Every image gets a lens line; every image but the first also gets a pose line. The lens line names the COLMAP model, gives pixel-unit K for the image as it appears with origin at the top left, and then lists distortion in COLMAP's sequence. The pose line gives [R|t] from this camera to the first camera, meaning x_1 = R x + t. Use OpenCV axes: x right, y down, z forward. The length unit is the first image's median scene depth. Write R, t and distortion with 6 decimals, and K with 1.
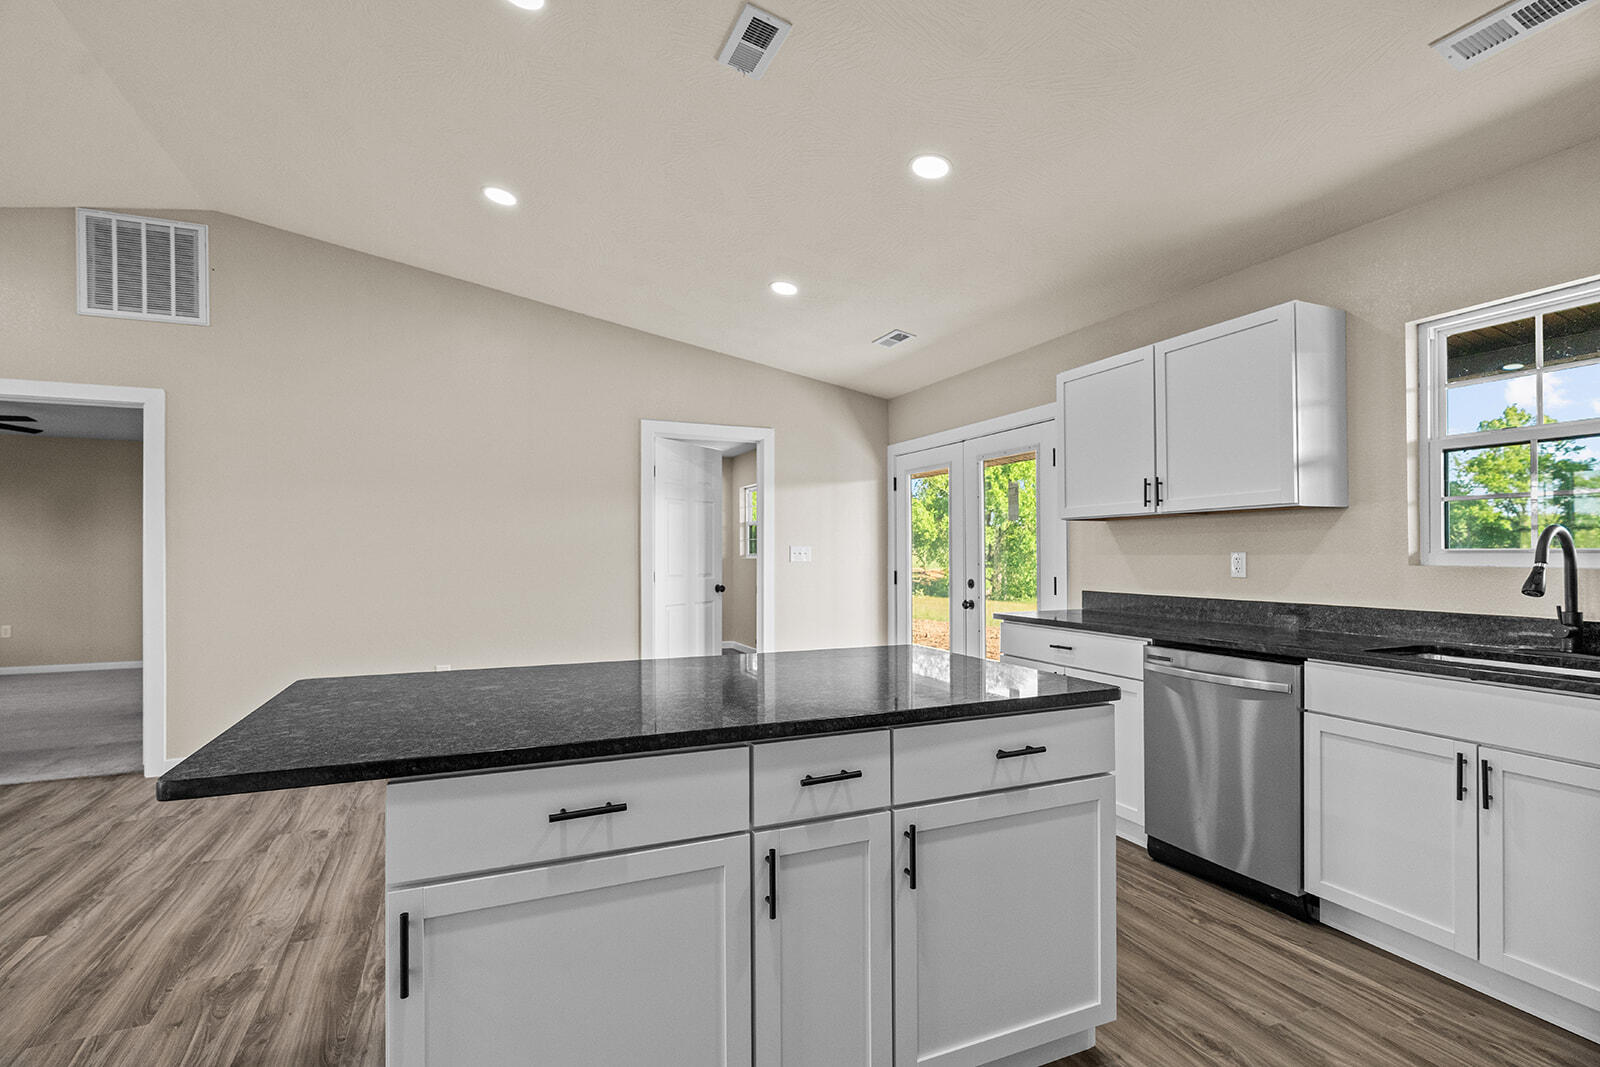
lens RADIAL K [[748.6, 0, 798.0], [0, 748.6, 548.6], [0, 0, 1]] dist [-0.007742, 0.003177]
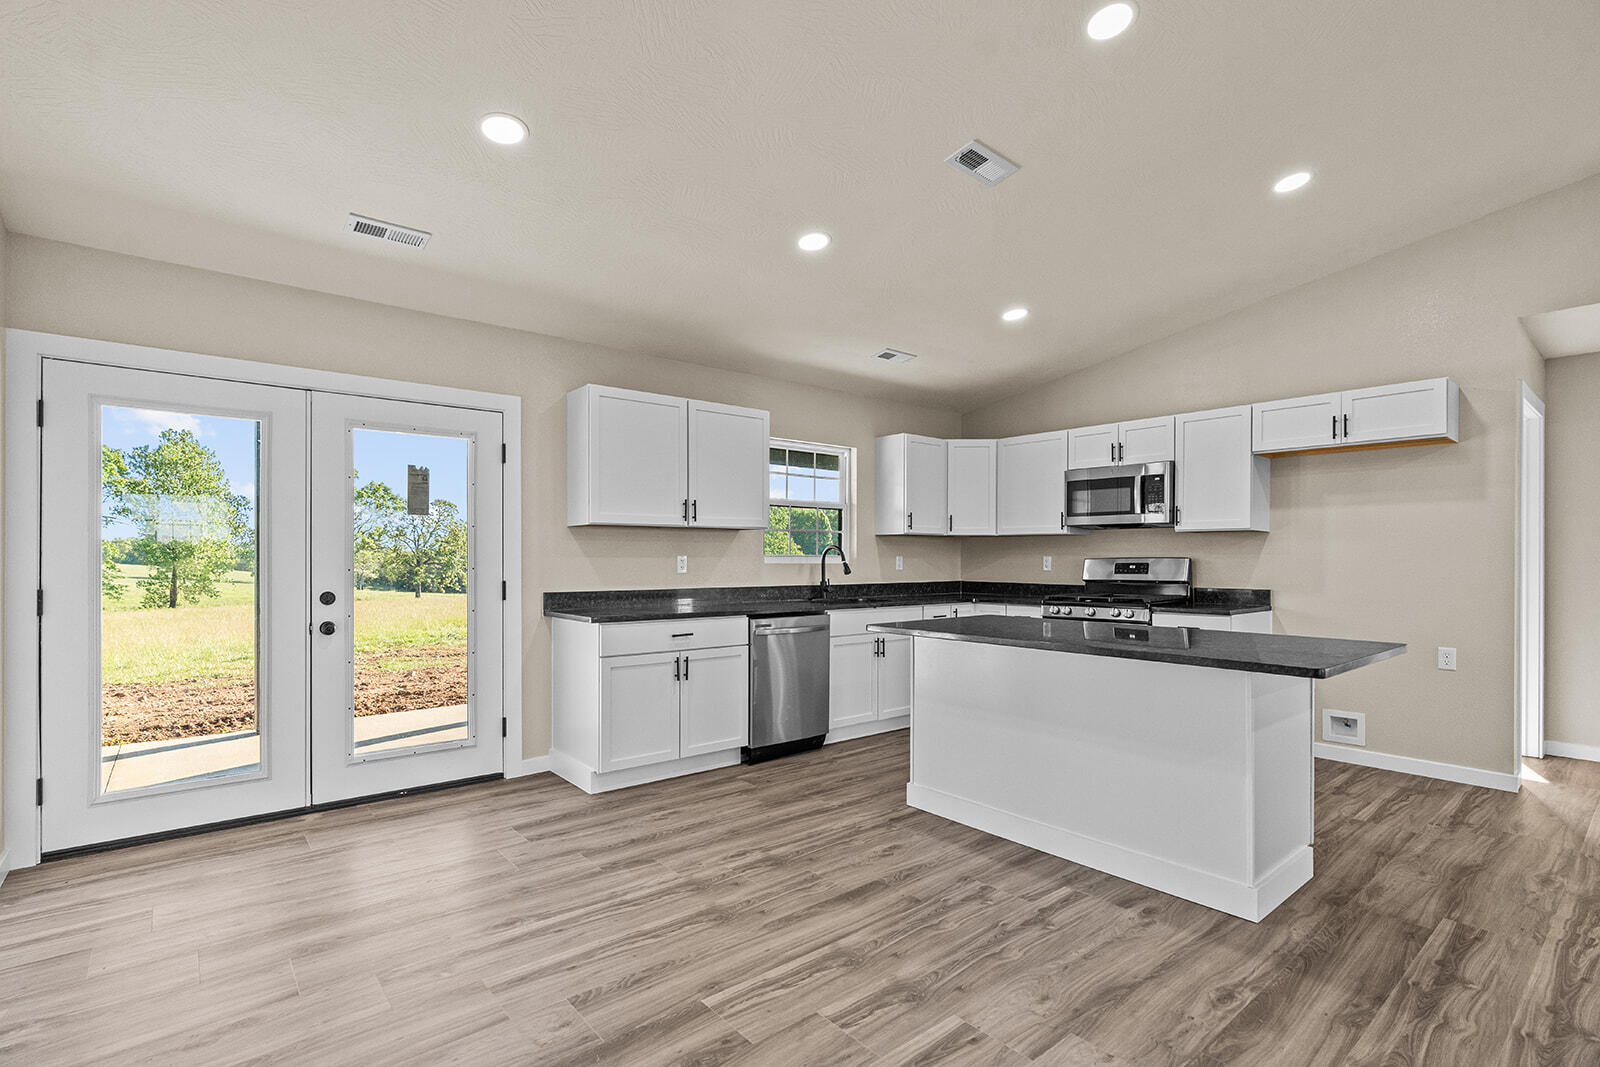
lens RADIAL K [[748.6, 0, 807.5], [0, 748.6, 559.7], [0, 0, 1]] dist [-0.007742, 0.003177]
pose [[-0.282510, -0.000175, 0.959264, -1.039003], [-0.007510, 0.999970, -0.002029, 0.016312], [-0.959235, -0.007778, -0.282502, 1.406892]]
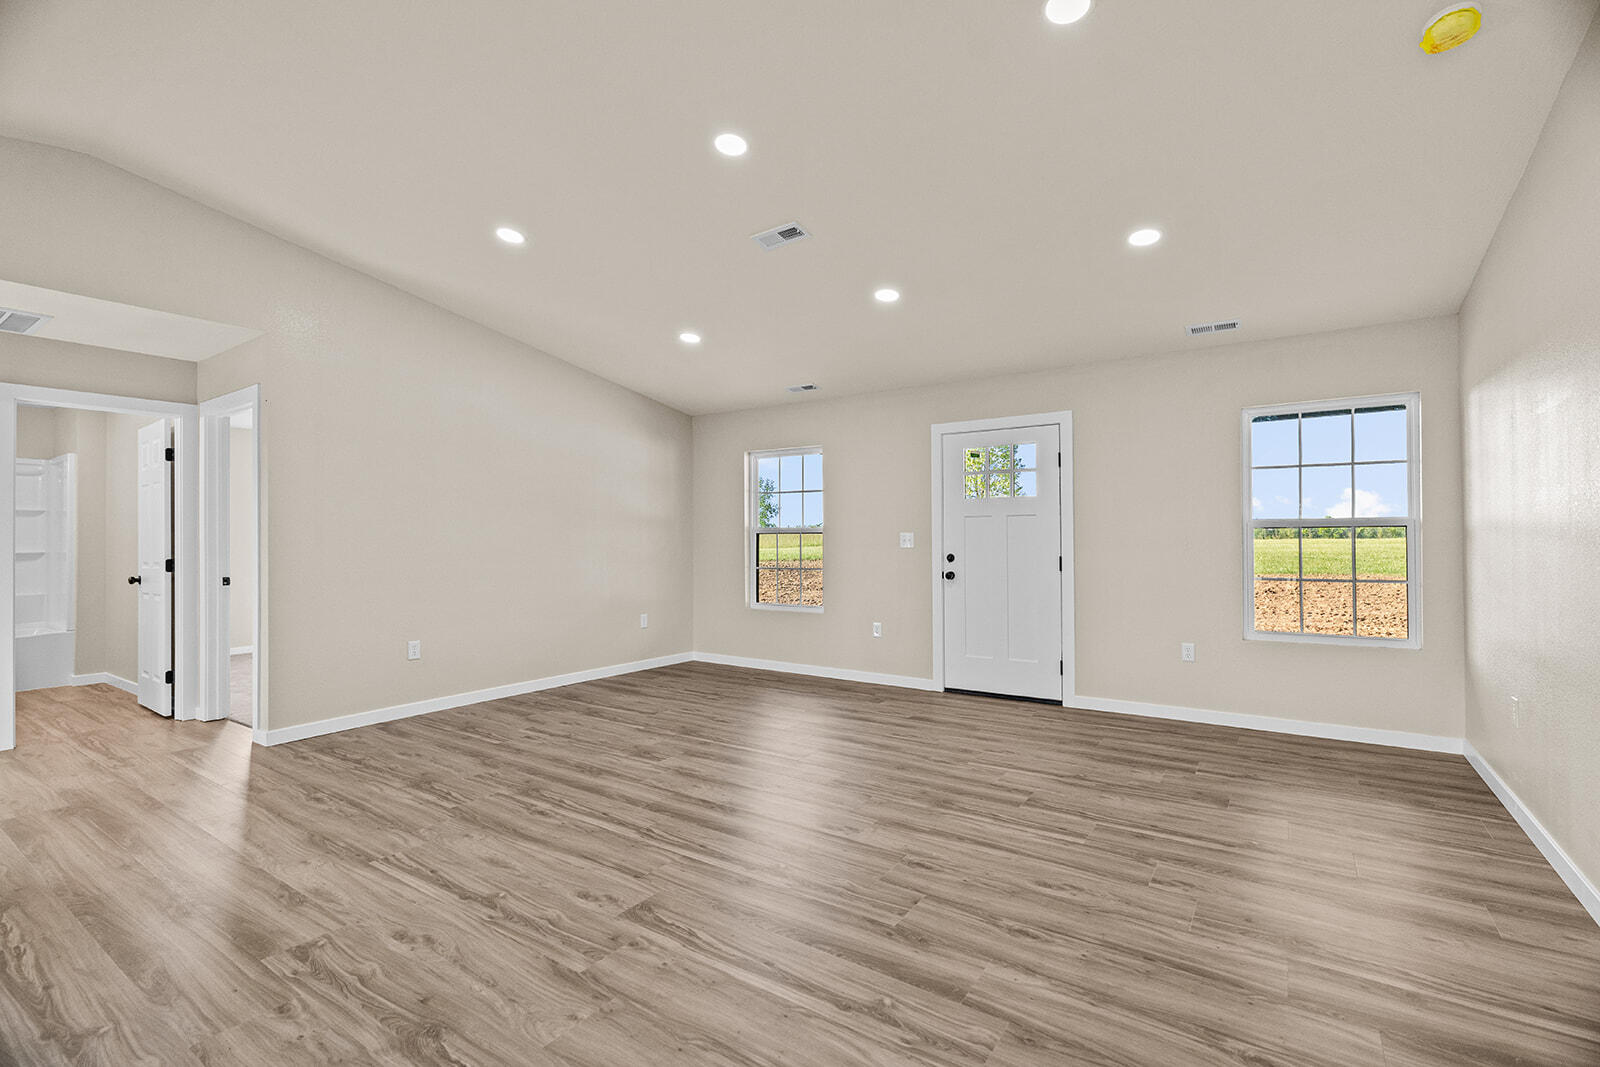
lens RADIAL K [[717.6, 0, 799.7], [0, 717.6, 535.0], [0, 0, 1]] dist [-0.009759, 0.003094]
pose [[-0.850543, 0.004366, -0.525888, -0.787477], [0.010374, 0.999910, -0.008478, 0.011823], [0.525804, -0.012667, -0.850512, 1.405419]]
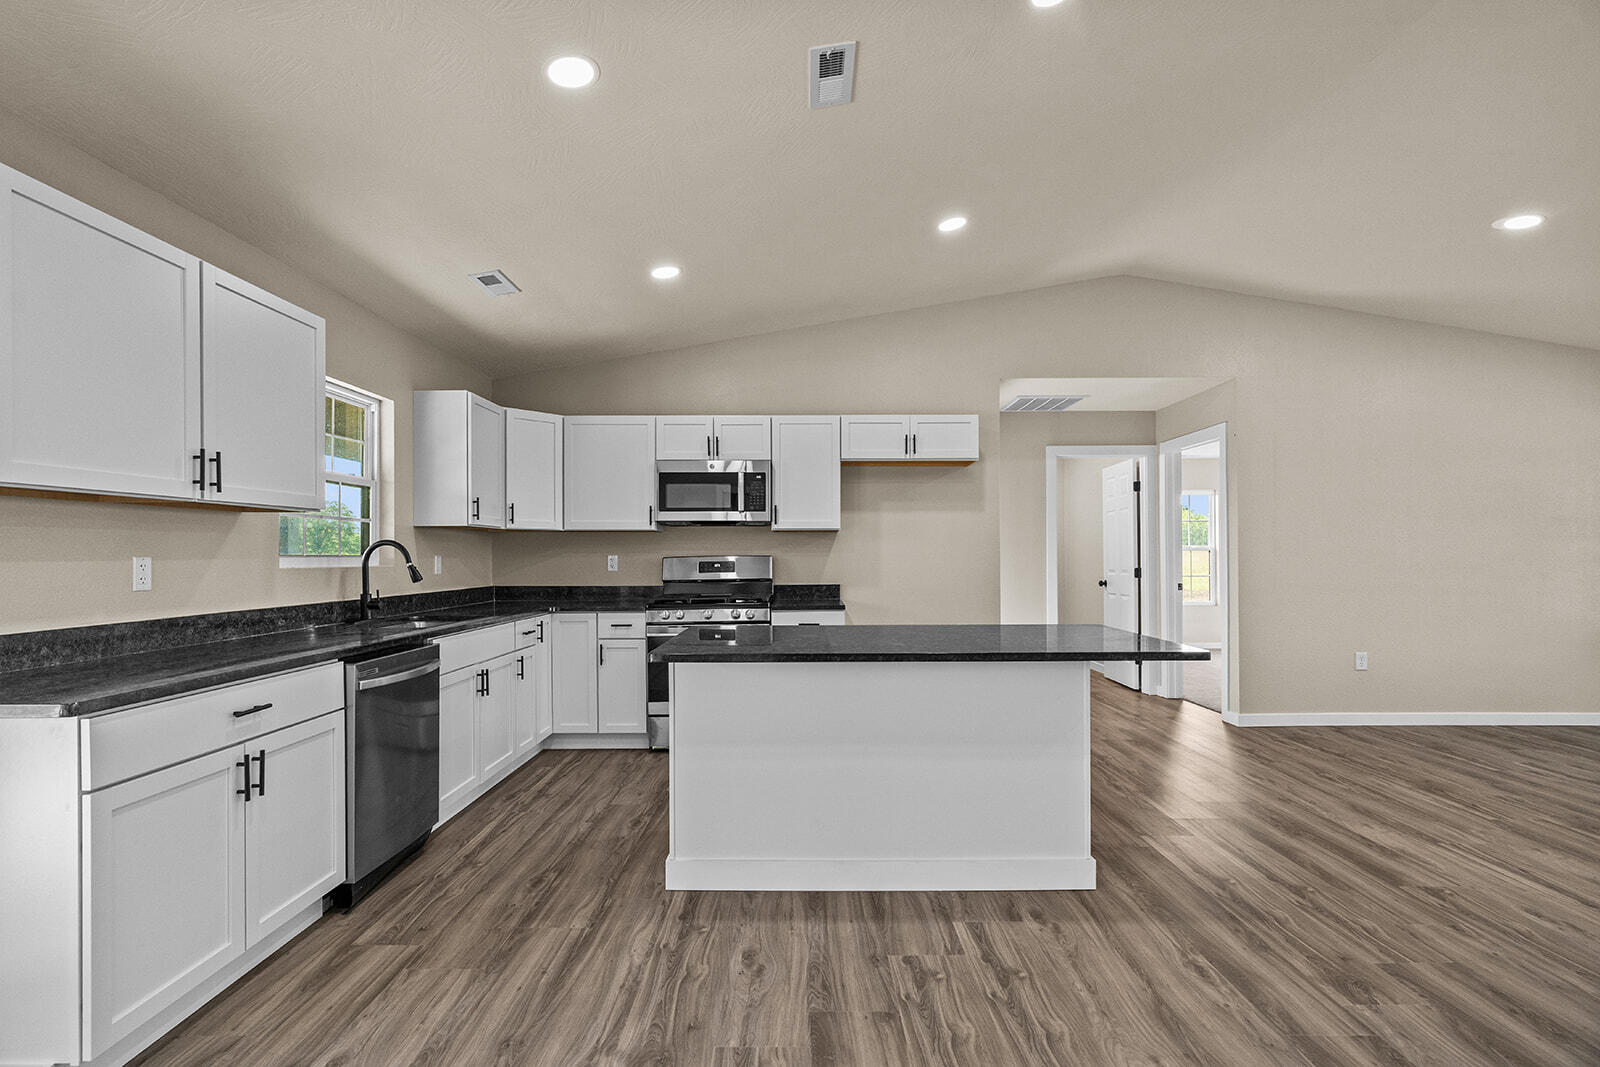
lens RADIAL K [[748.6, 0, 795.1], [0, 748.6, 554.6], [0, 0, 1]] dist [-0.007742, 0.003177]
pose [[-0.912278, 0.006911, 0.409514, -0.376347], [0.004020, 0.999961, -0.007920, 0.013076], [-0.409552, -0.005579, -0.912270, 1.691557]]
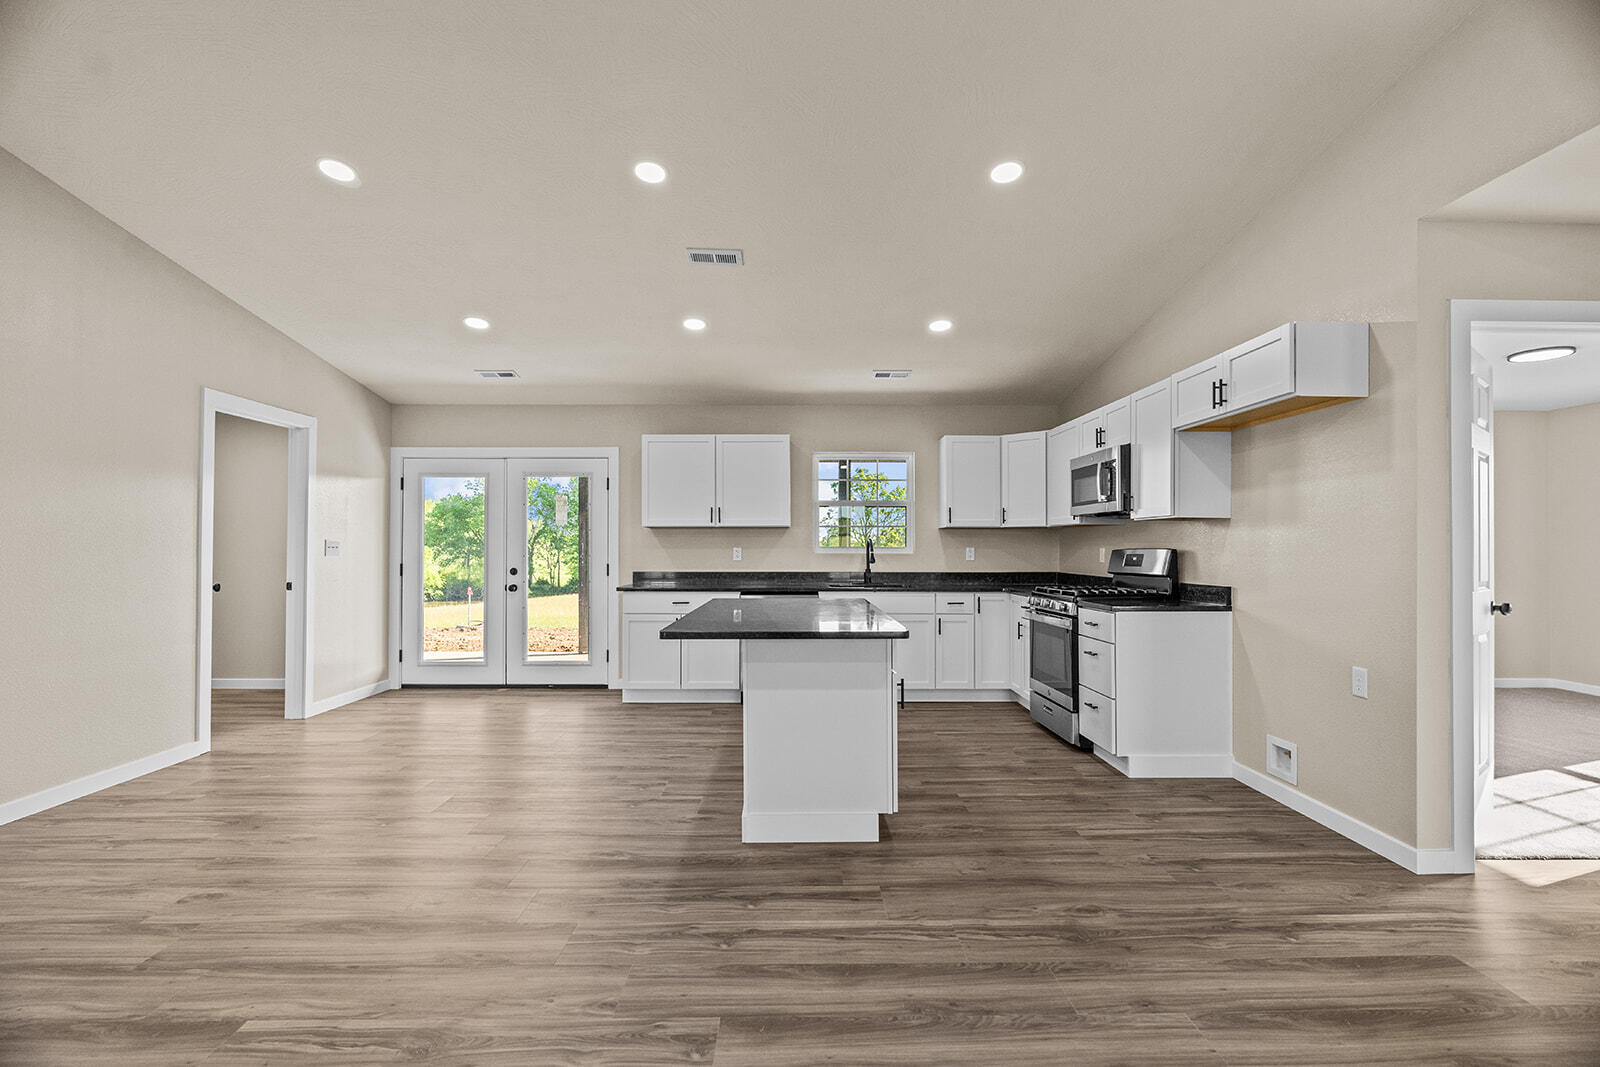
lens RADIAL K [[717.6, 0, 803.9], [0, 717.6, 540.2], [0, 0, 1]] dist [-0.009759, 0.003094]
pose [[0.386253, 0.012118, 0.922313, -1.292914], [-0.007338, 0.999922, -0.010064, 0.004033], [-0.922364, -0.002881, 0.386312, 0.132216]]
